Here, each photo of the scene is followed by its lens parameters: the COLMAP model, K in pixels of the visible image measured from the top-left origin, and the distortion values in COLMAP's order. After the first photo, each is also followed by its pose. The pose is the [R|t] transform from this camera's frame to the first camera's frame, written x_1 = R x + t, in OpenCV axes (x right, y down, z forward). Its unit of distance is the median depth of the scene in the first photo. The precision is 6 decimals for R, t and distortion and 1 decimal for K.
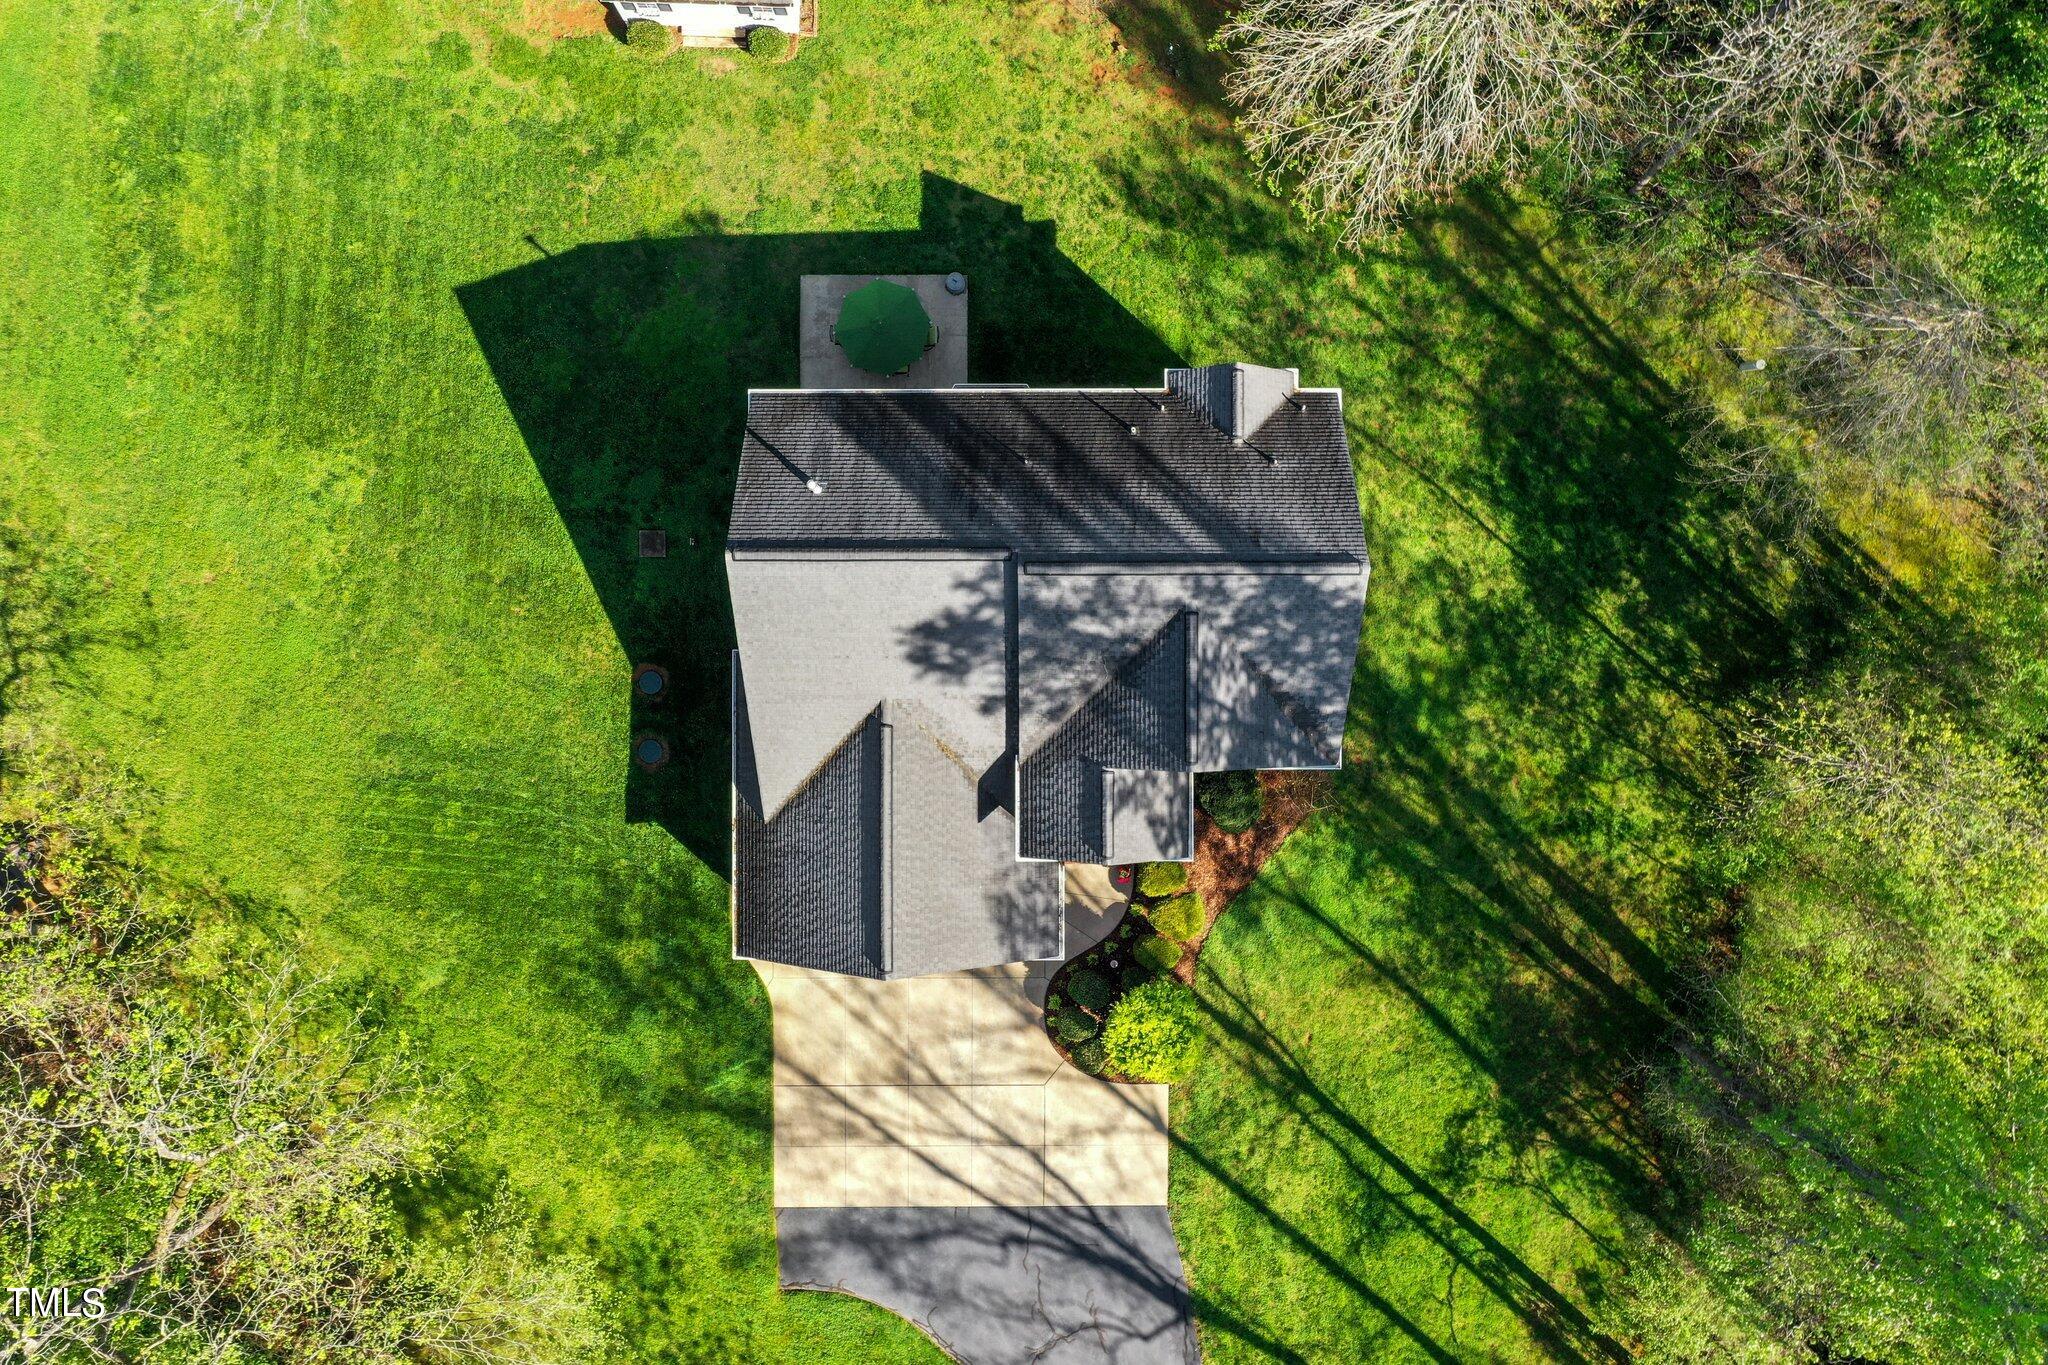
lens RADIAL K [[1644.9, 0, 1013.2], [0, 1644.9, 686.5], [0, 0, 1]] dist [0.001713, -0.020701]
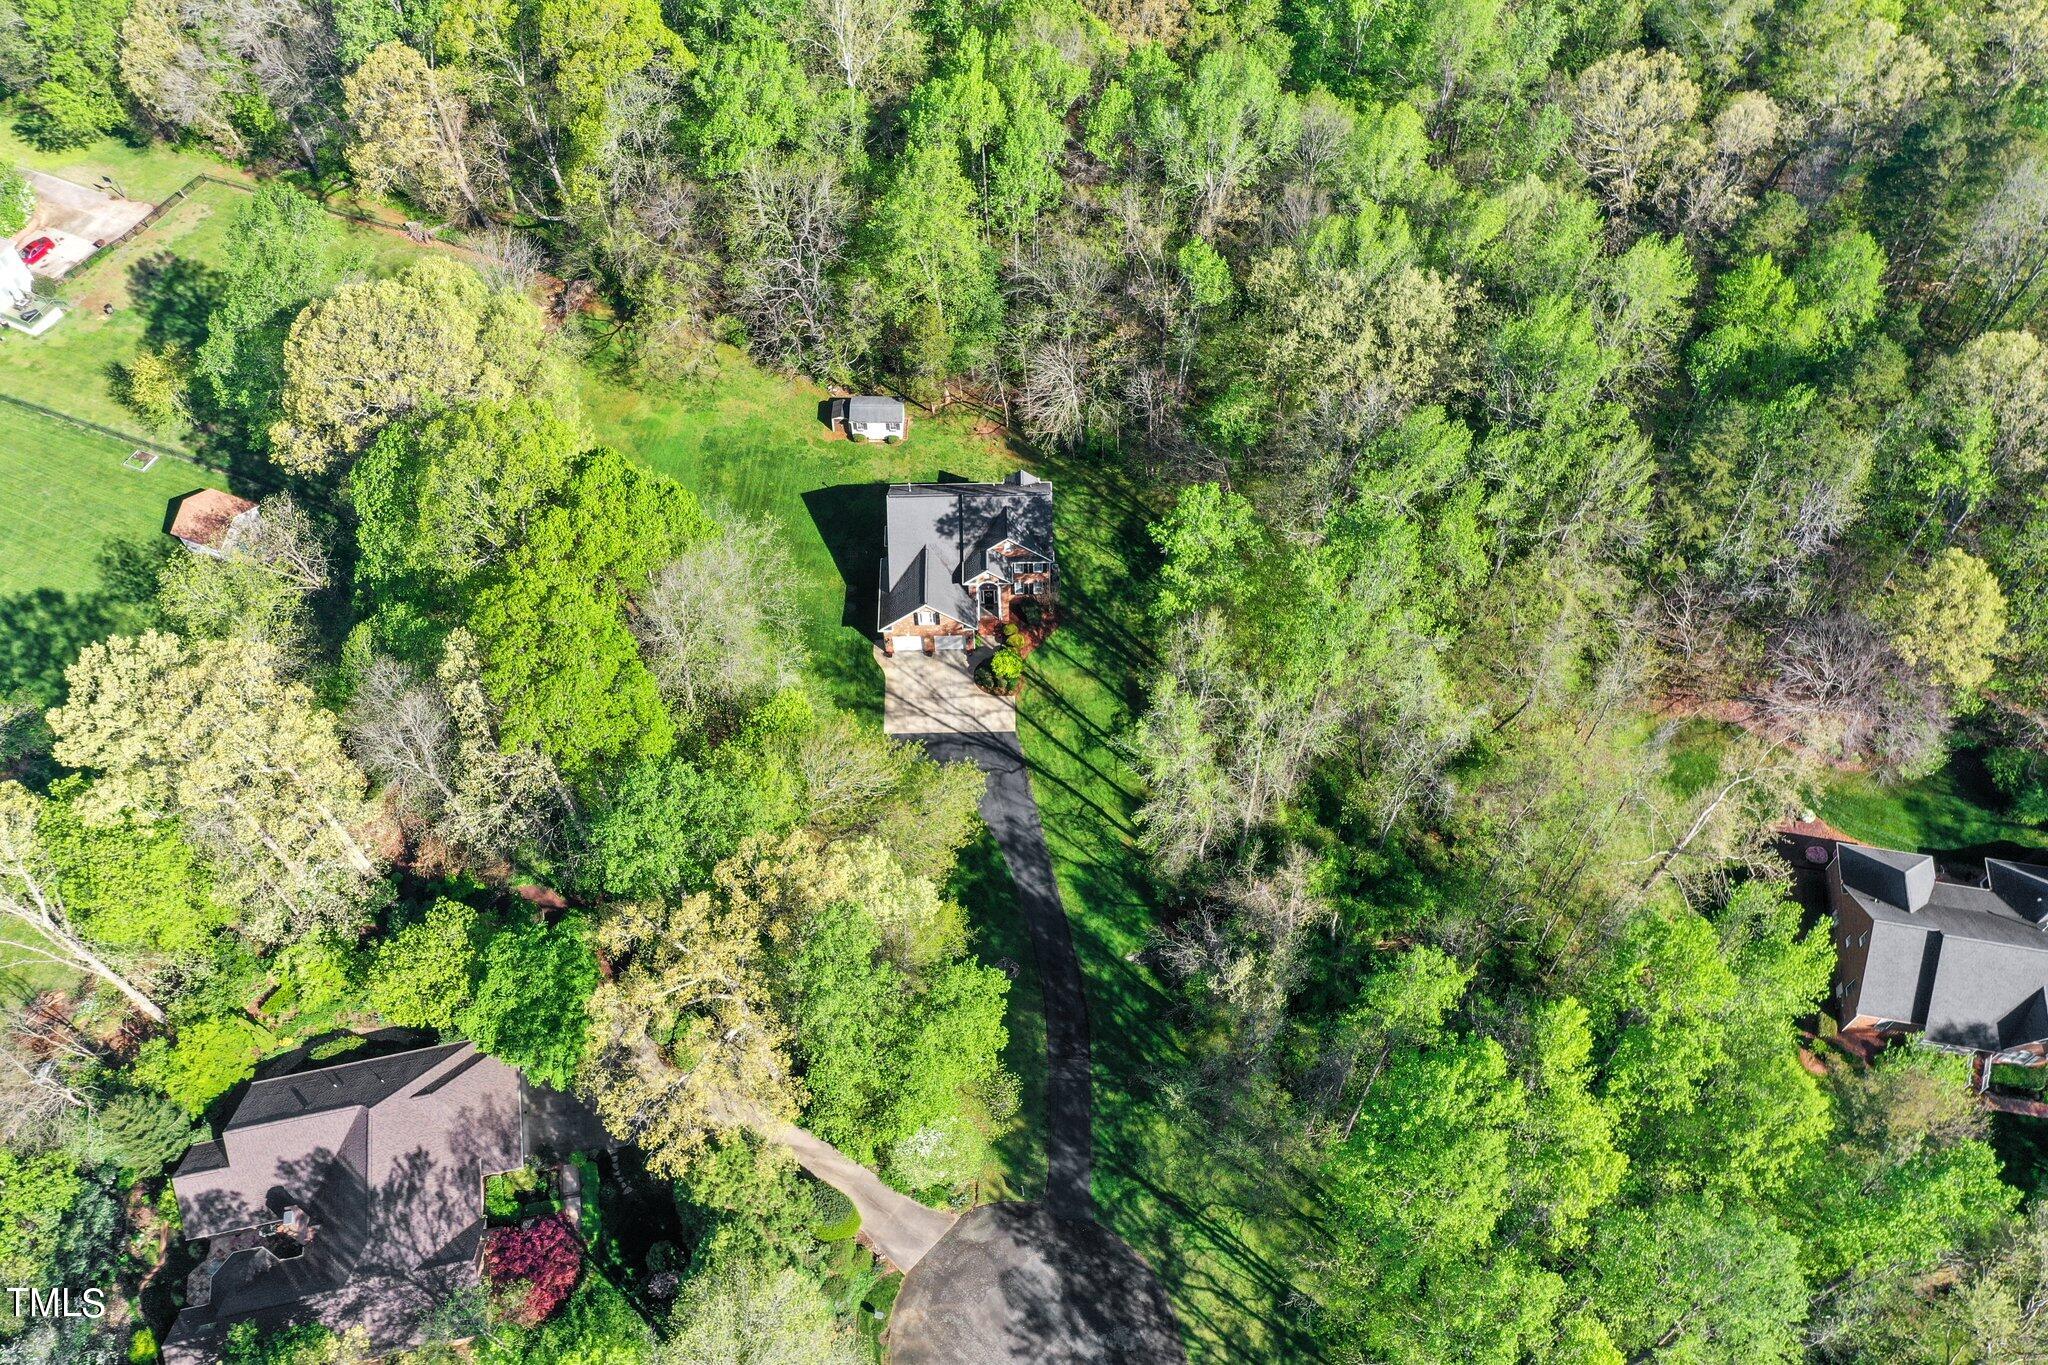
lens RADIAL K [[1644.9, 0, 1025.5], [0, 1644.9, 683.4], [0, 0, 1]] dist [0.001713, -0.020701]
pose [[0.999815, -0.015531, 0.011353, 0.077945], [0.019232, 0.820844, -0.570829, 1.982273], [-0.000453, 0.570941, 0.820991, -1.526002]]
